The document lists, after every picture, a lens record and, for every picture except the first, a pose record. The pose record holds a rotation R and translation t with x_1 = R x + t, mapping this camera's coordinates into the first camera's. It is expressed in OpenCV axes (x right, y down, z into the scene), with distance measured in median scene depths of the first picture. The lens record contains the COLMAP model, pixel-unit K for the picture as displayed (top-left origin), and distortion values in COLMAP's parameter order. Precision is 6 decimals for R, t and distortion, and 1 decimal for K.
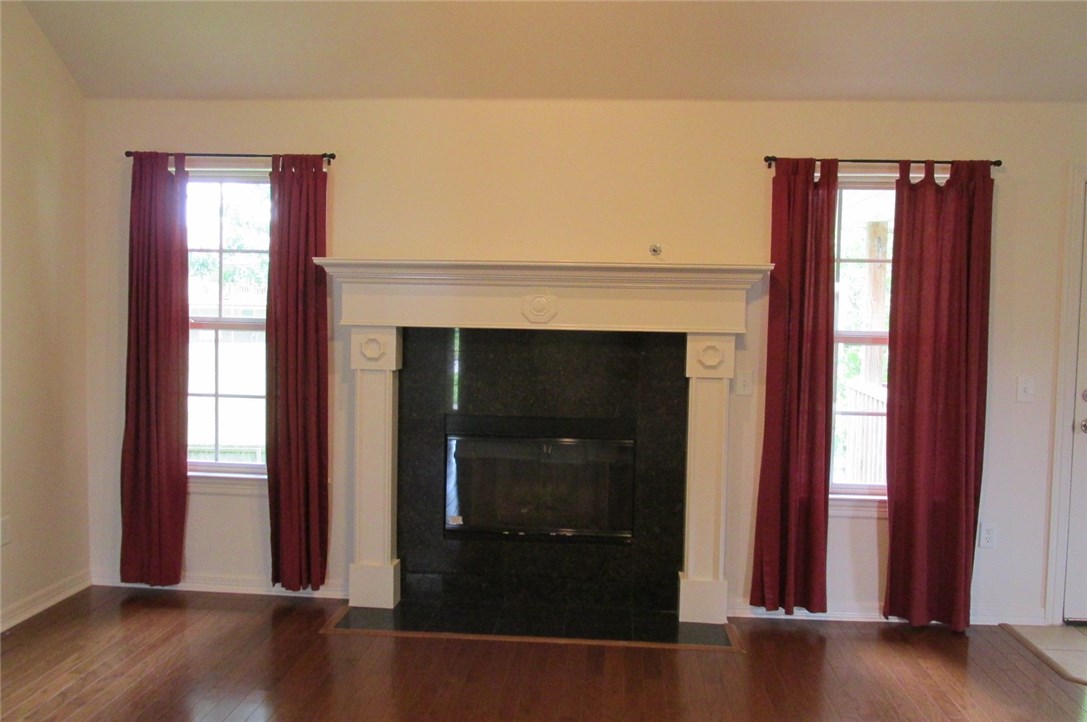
lens RADIAL K [[911.4, 0, 534.8], [0, 911.4, 366.0], [0, 0, 1]] dist [-0.035867, 0.020716]
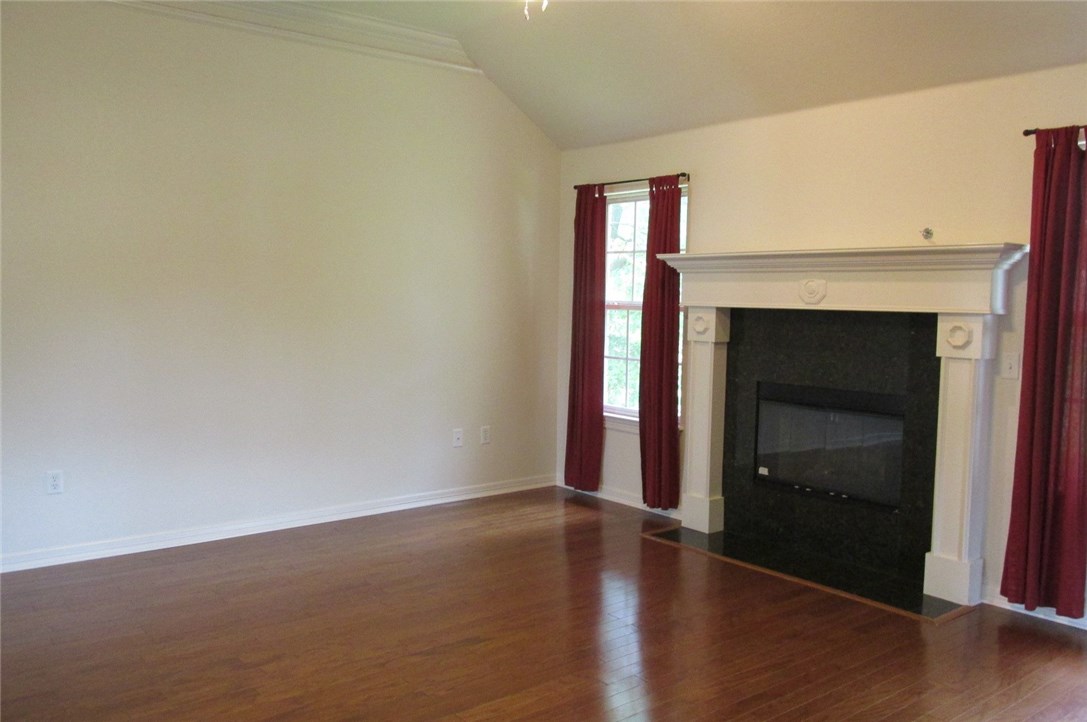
lens RADIAL K [[911.4, 0, 514.3], [0, 911.4, 355.4], [0, 0, 1]] dist [-0.035867, 0.020716]
pose [[0.665623, 0.039018, -0.745267, 0.592021], [-0.040431, 0.999051, 0.016194, 0.013406], [0.745192, 0.019353, 0.666569, -0.033384]]
